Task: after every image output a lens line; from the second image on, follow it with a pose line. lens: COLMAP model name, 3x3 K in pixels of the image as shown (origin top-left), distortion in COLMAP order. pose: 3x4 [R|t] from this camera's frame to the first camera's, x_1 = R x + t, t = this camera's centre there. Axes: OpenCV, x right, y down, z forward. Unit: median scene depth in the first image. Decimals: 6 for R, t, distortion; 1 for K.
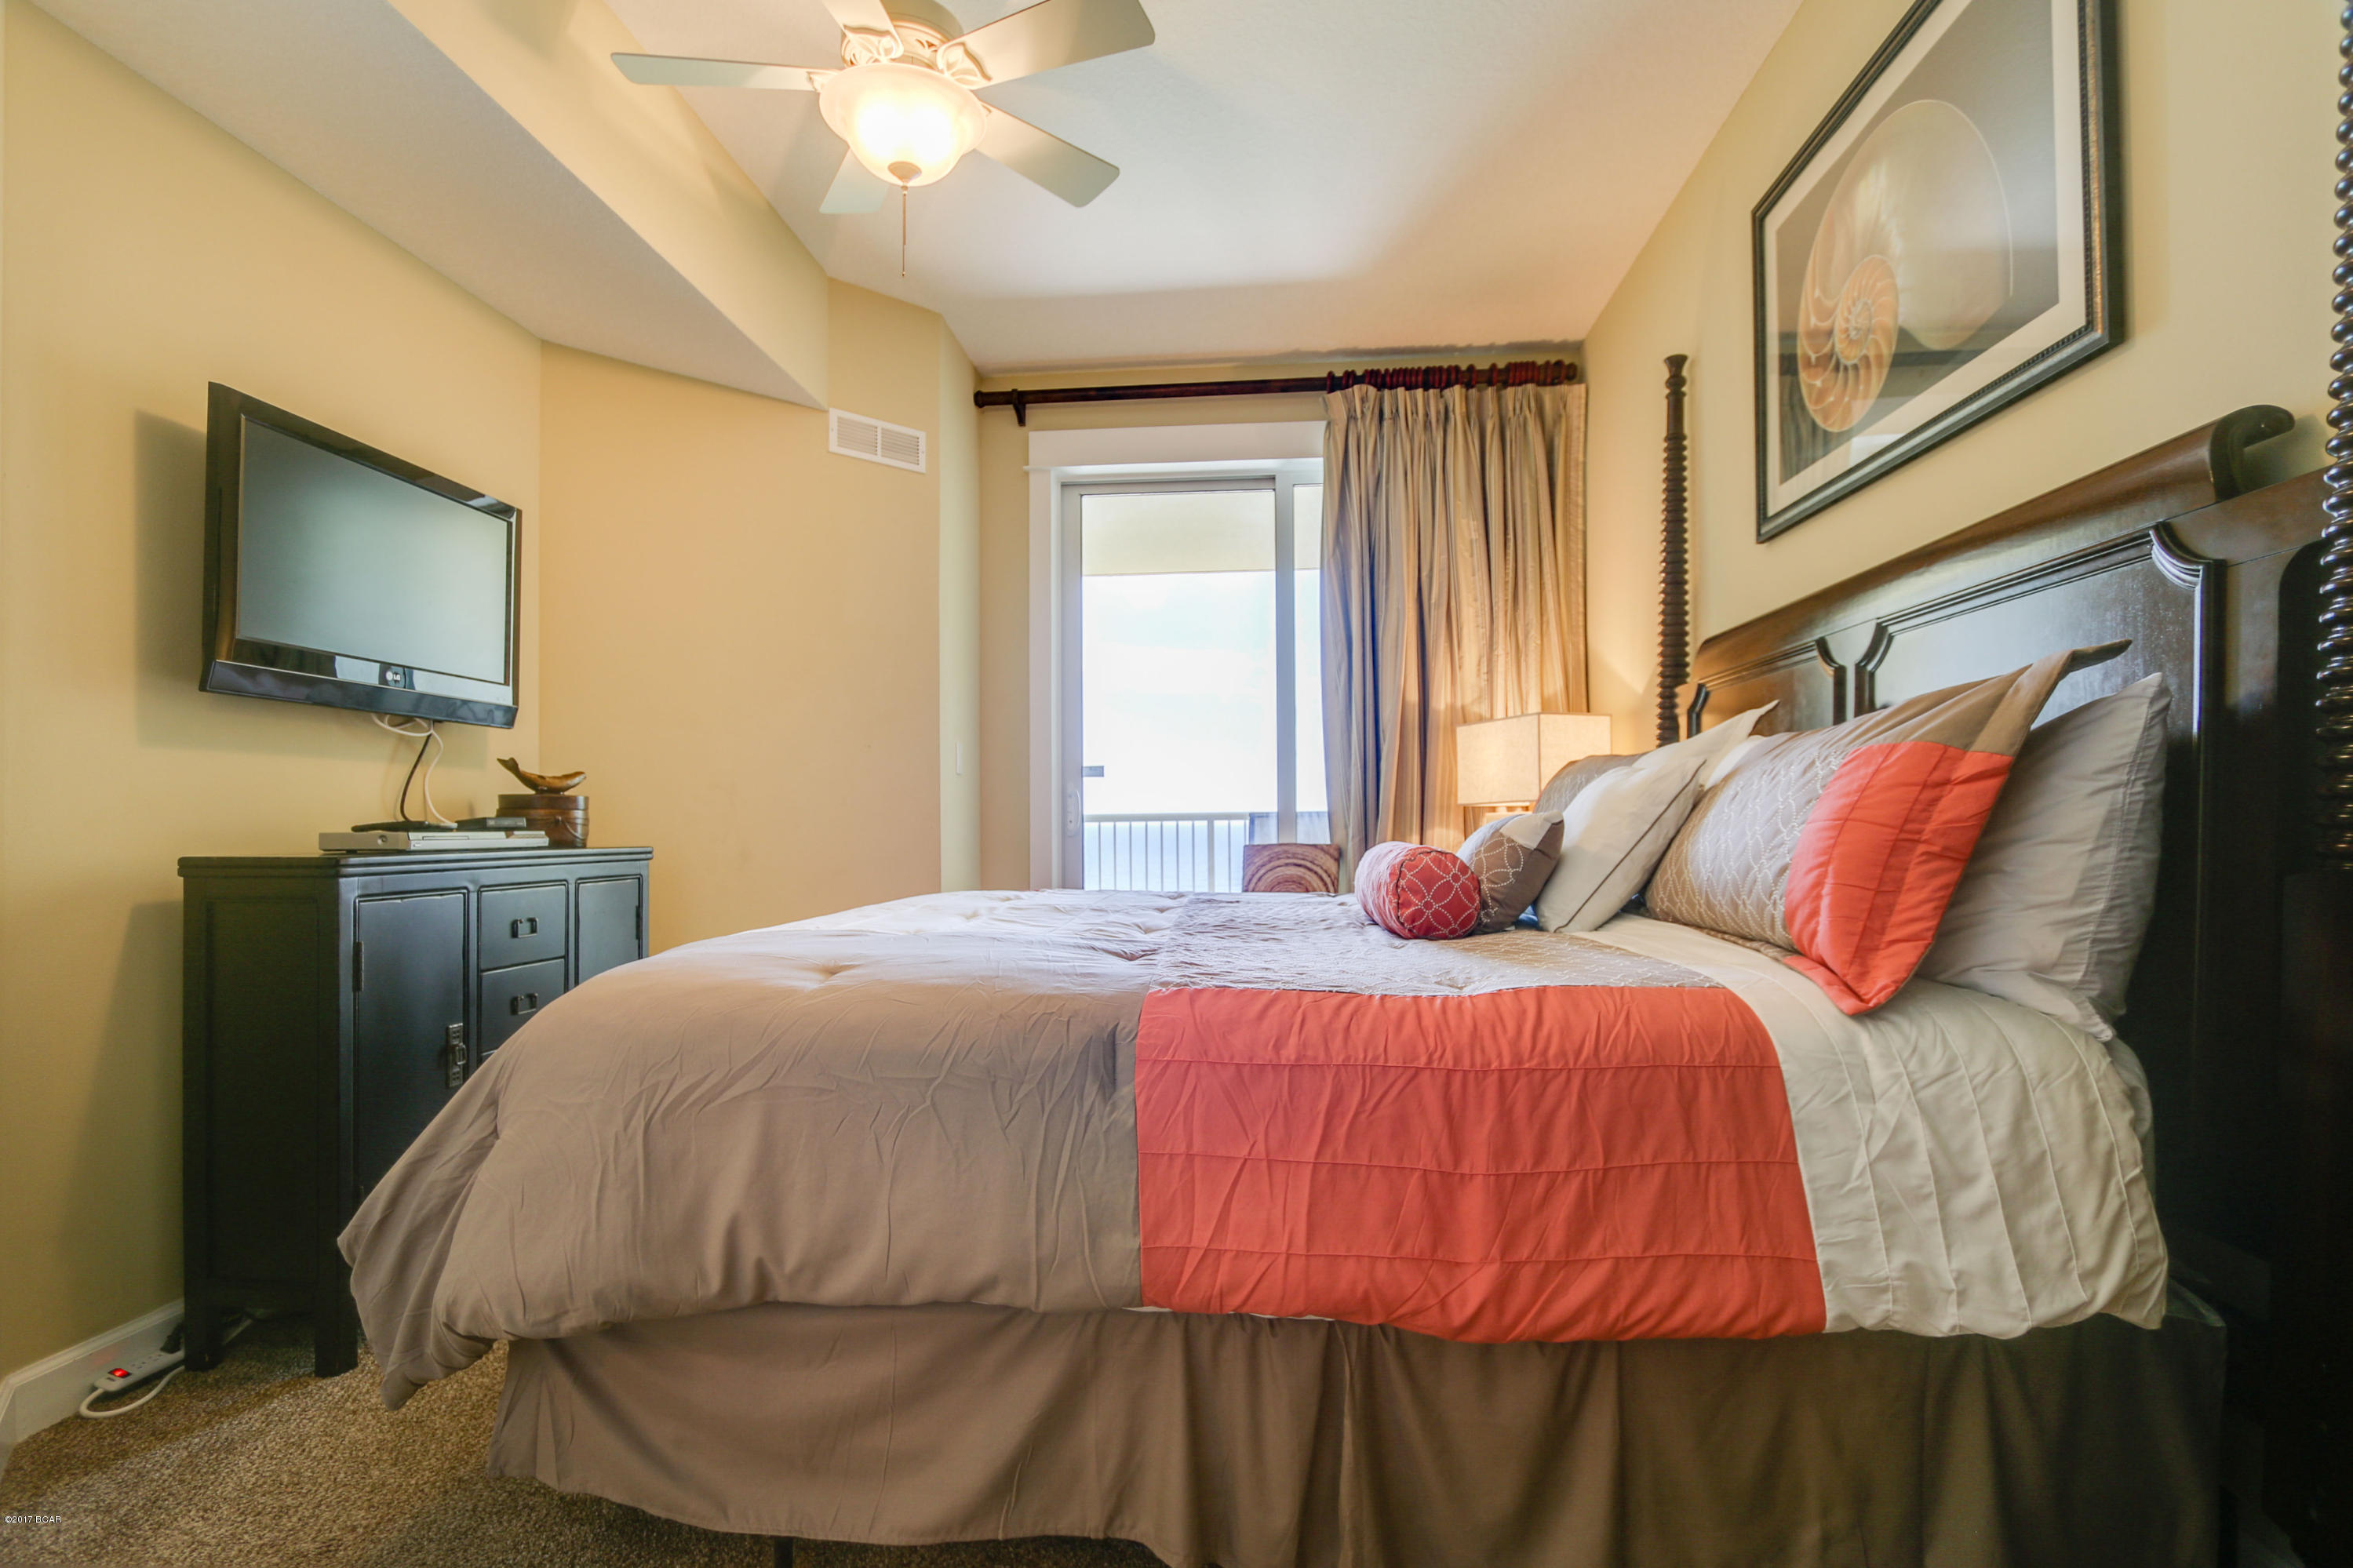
lens RADIAL K [[1091.2, 0, 1169.8], [0, 1091.2, 813.7], [0, 0, 1]] dist [-0.022892, 0.000291]
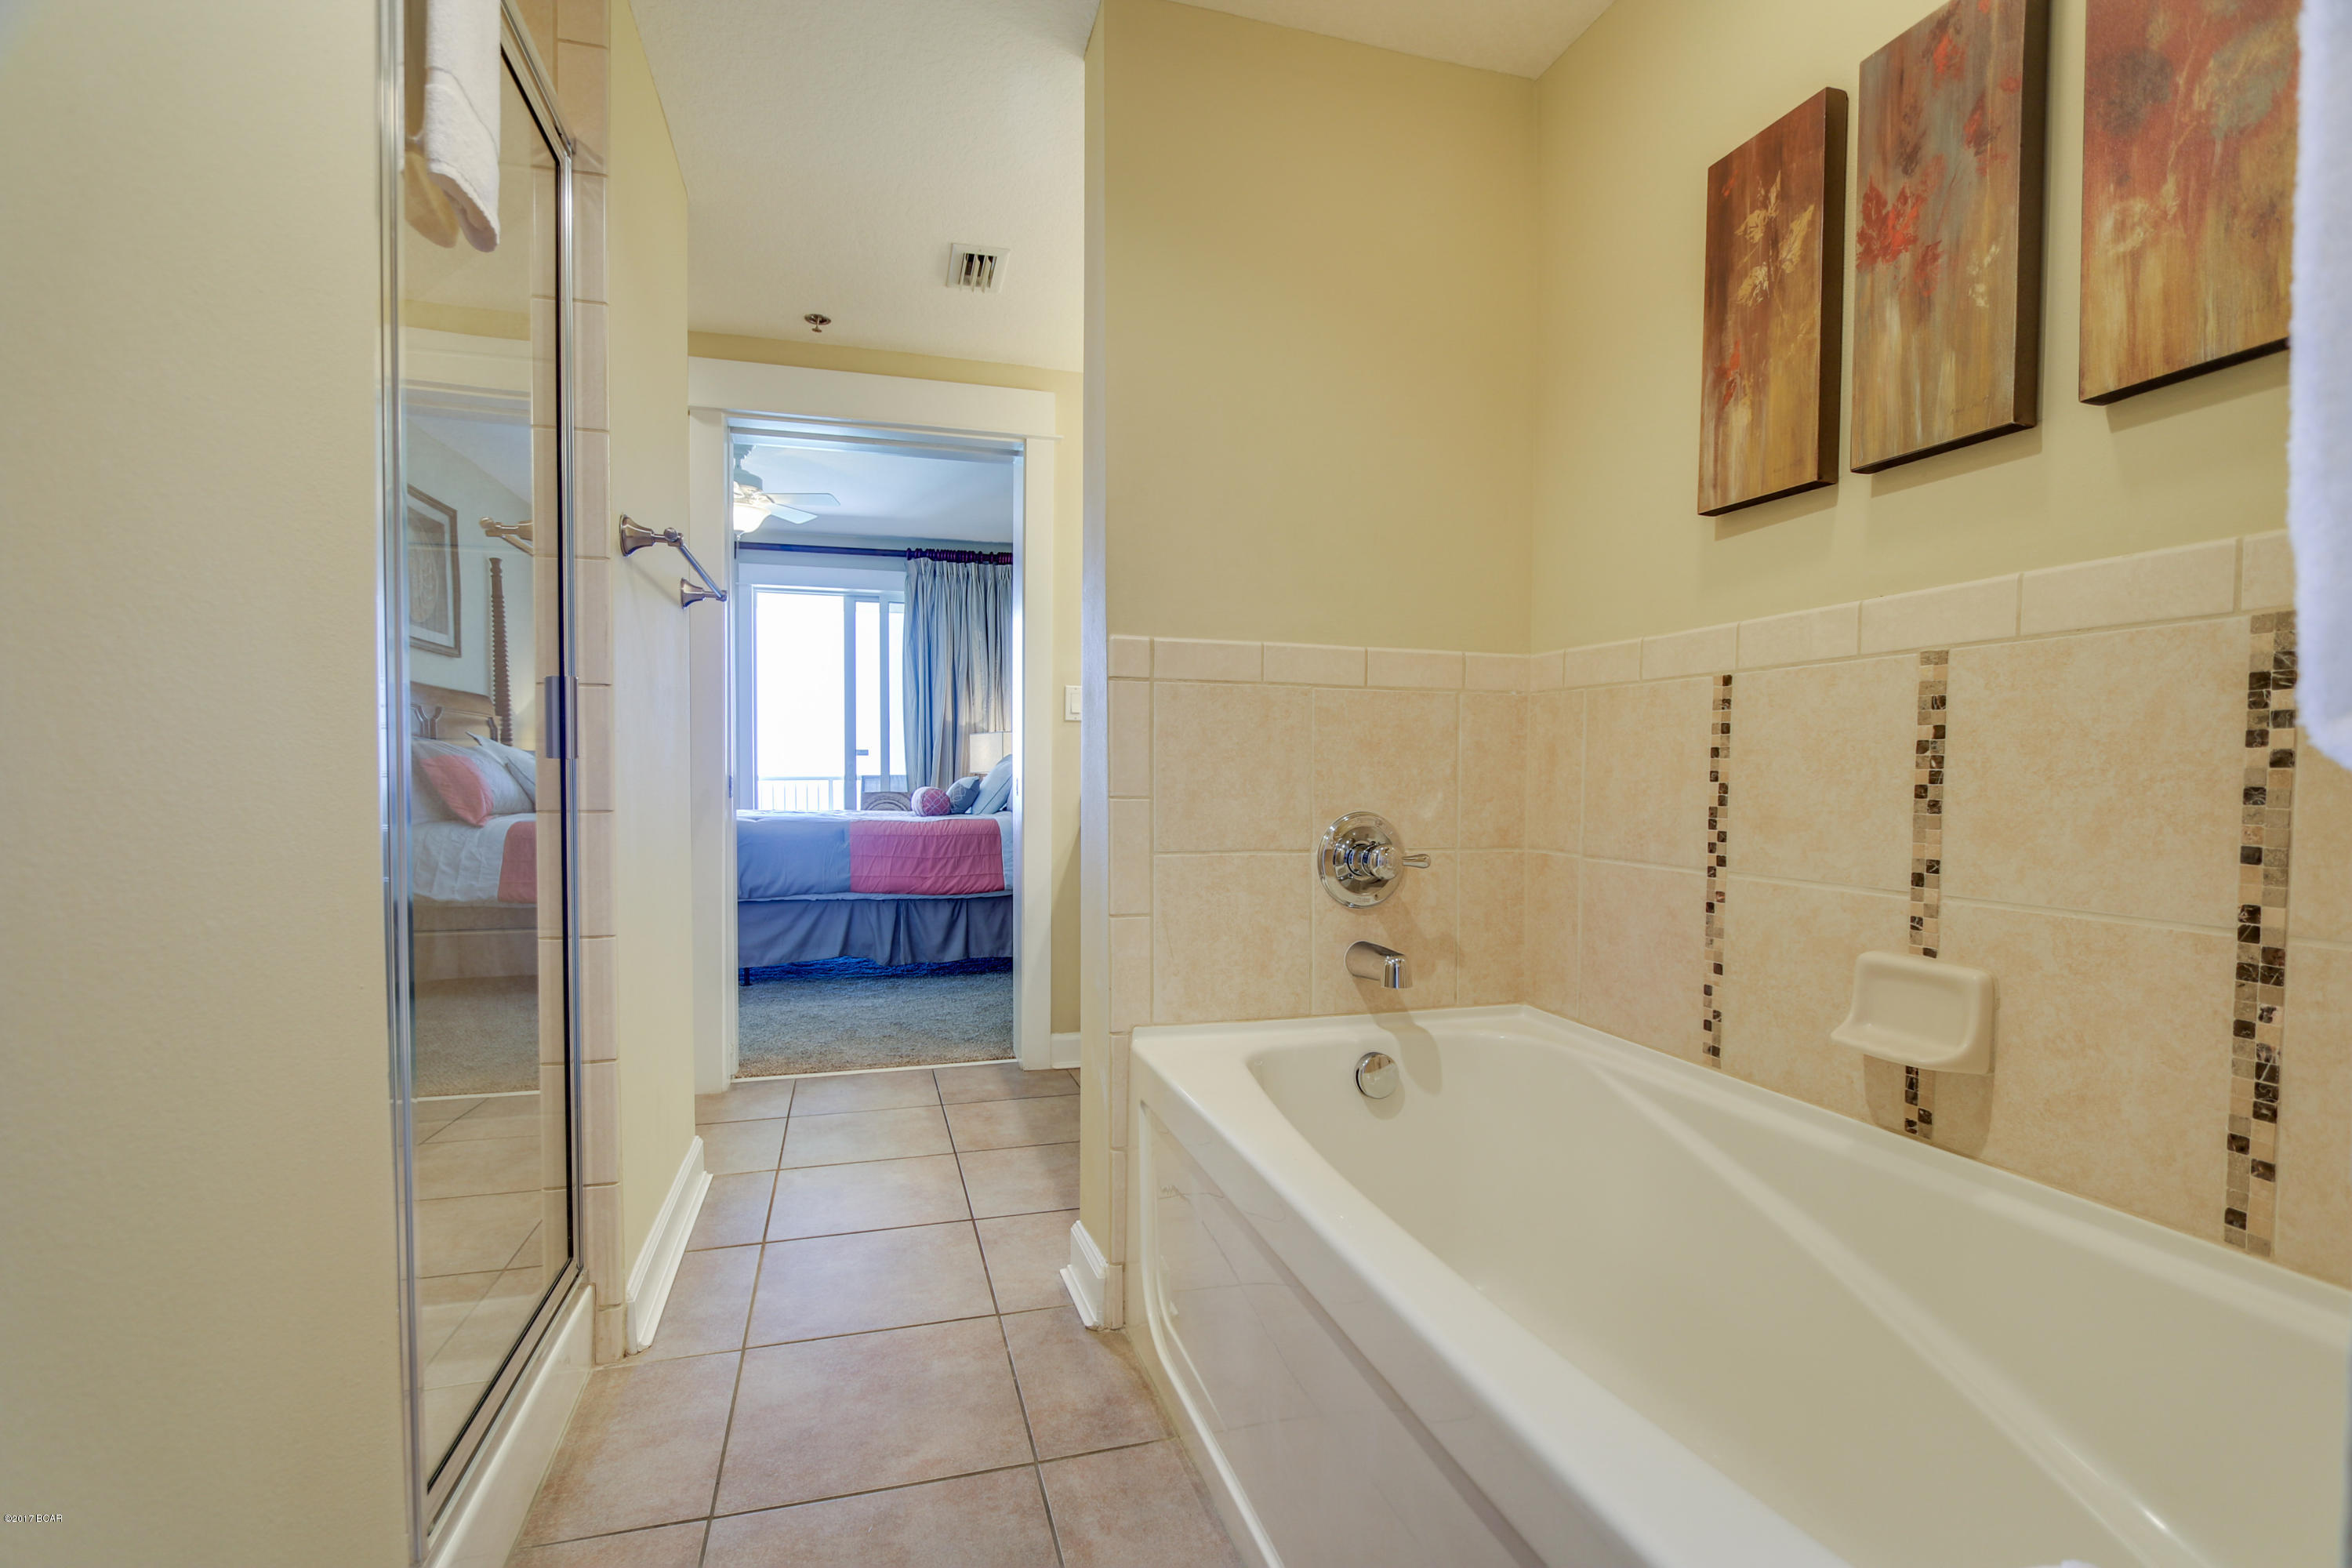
lens RADIAL K [[1083.5, 0, 1169.0], [0, 1083.5, 818.7], [0, 0, 1]] dist [-0.014928, 0.000989]
pose [[0.934329, -0.004568, 0.356382, -0.111248], [-0.009346, 0.999260, 0.037311, -0.000364], [-0.356289, -0.038192, 0.933595, -1.014018]]
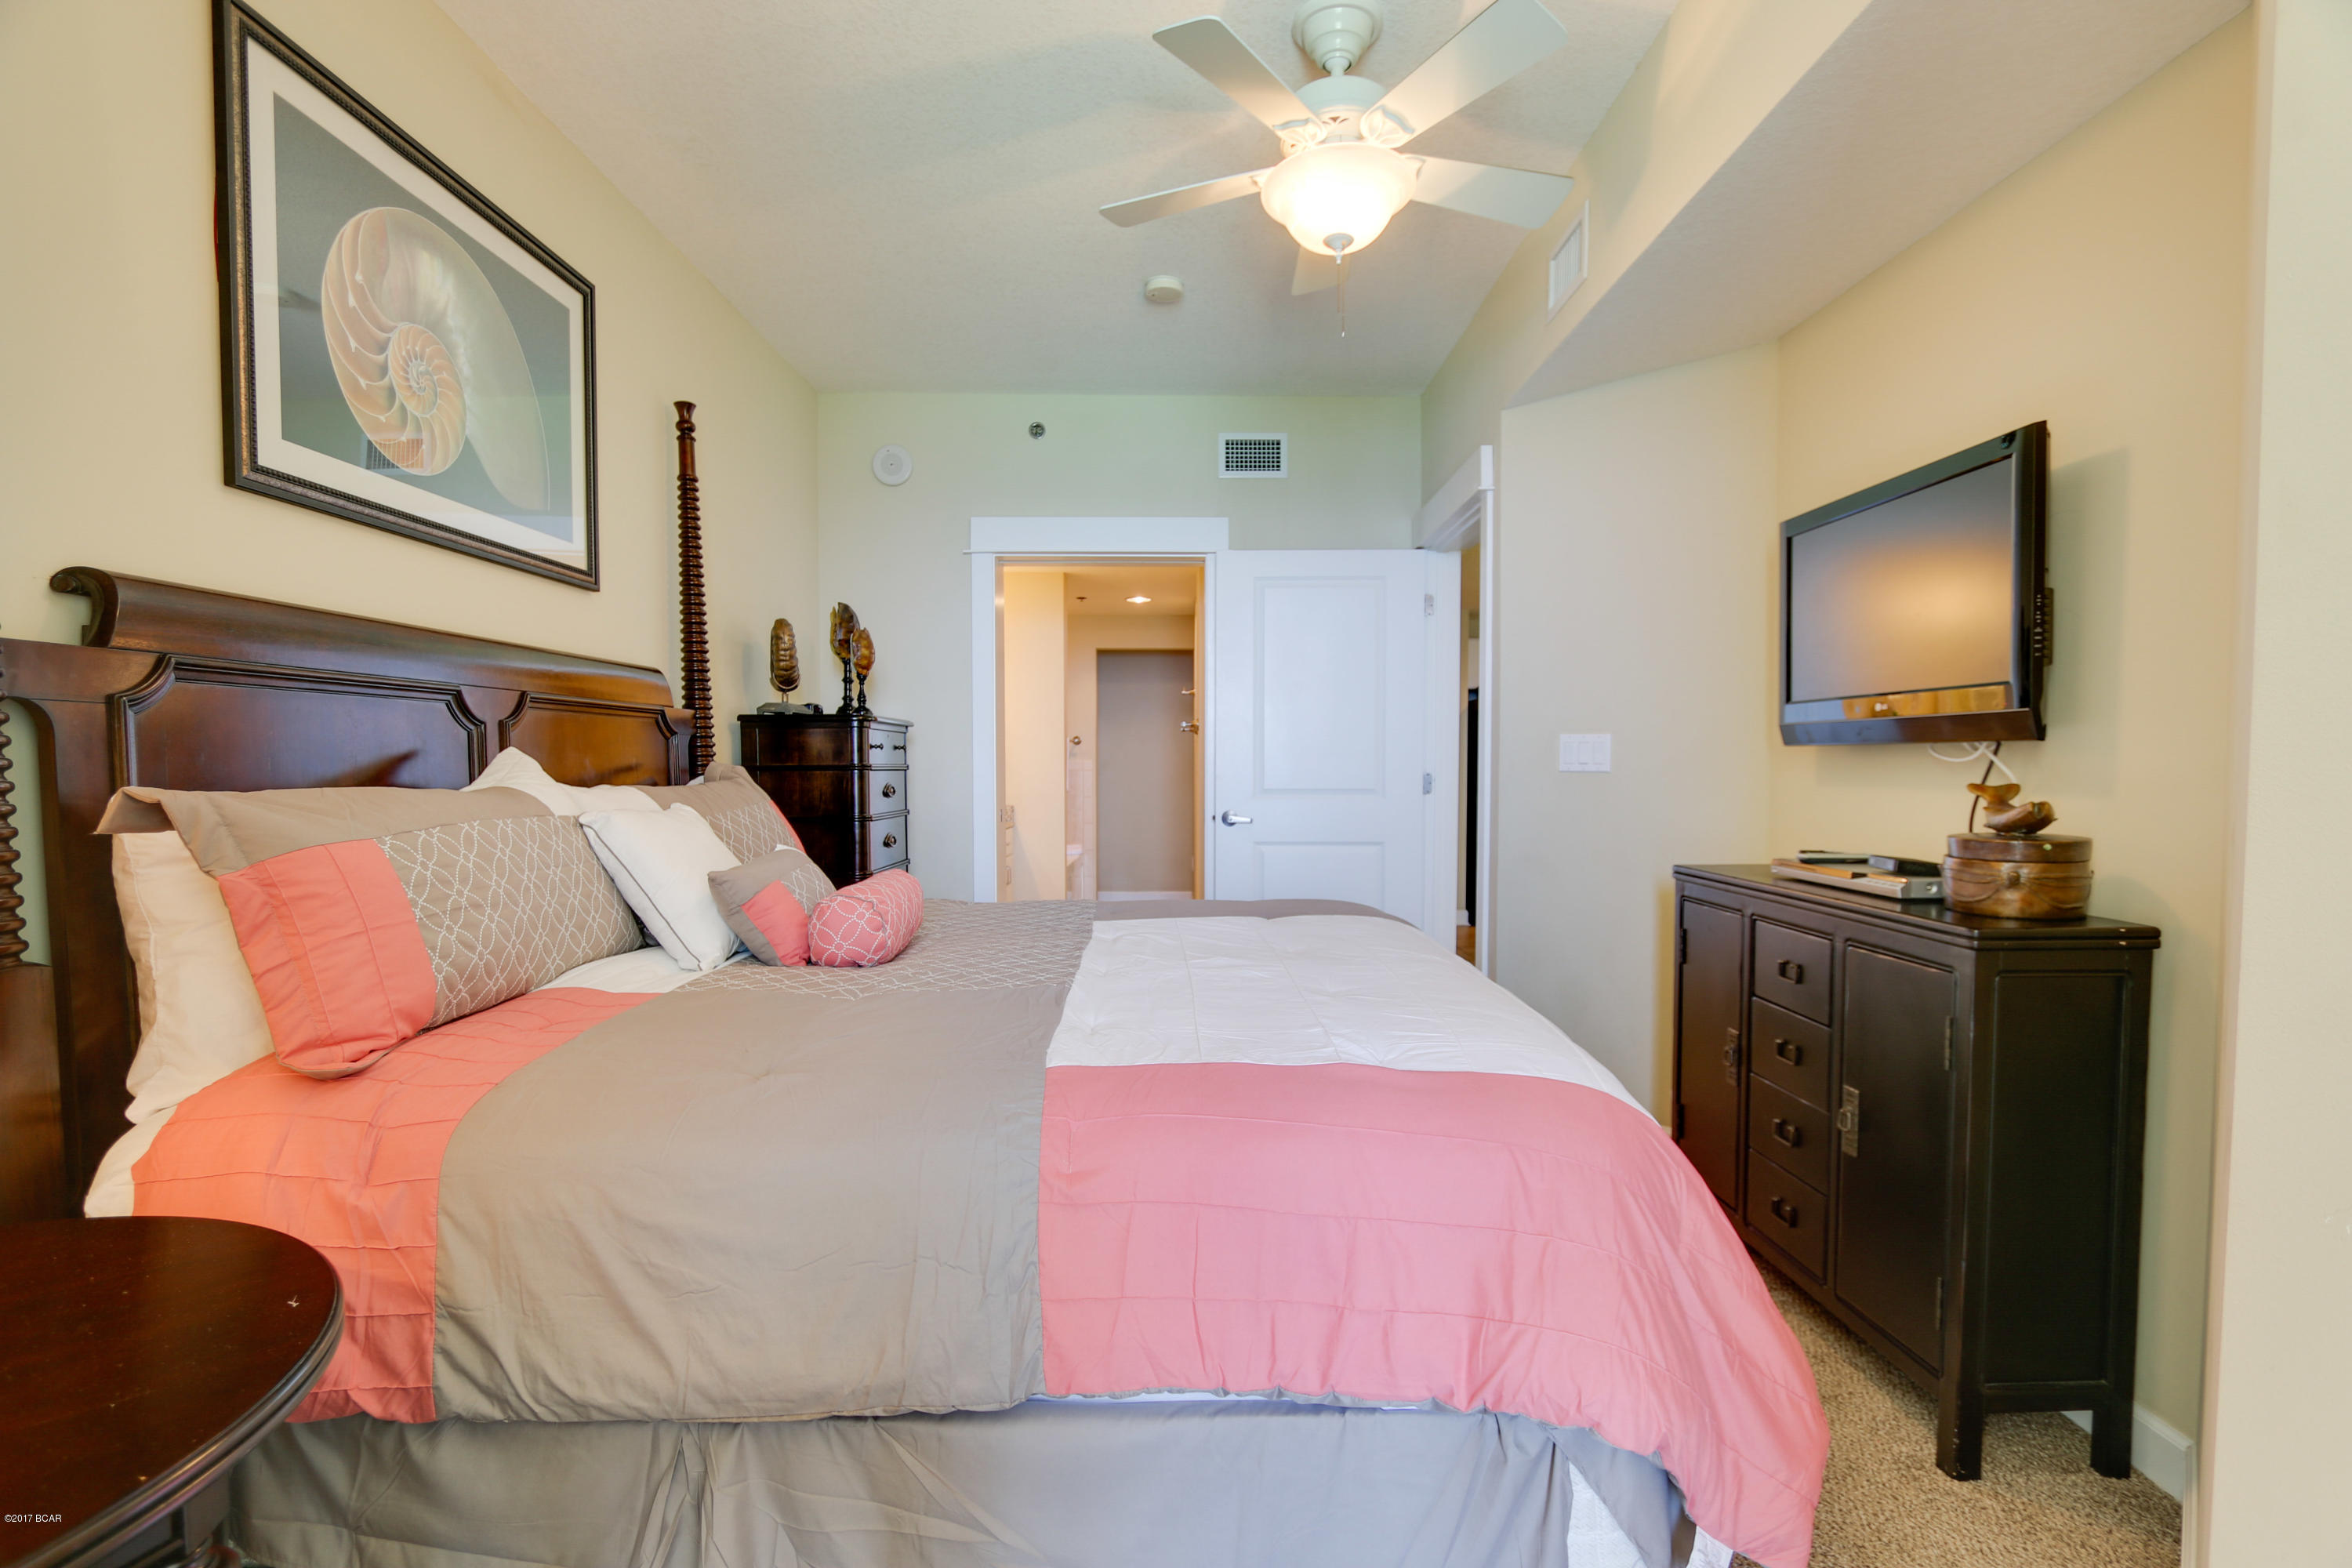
lens RADIAL K [[1073.8, 0, 1172.6], [0, 1073.8, 815.2], [0, 0, 1]] dist [-0.014430, 0.000651]
pose [[-0.996710, 0.006344, -0.080801, 0.001530], [0.002795, 0.999029, 0.043958, -0.042949], [0.081002, 0.043587, -0.995760, 1.109470]]
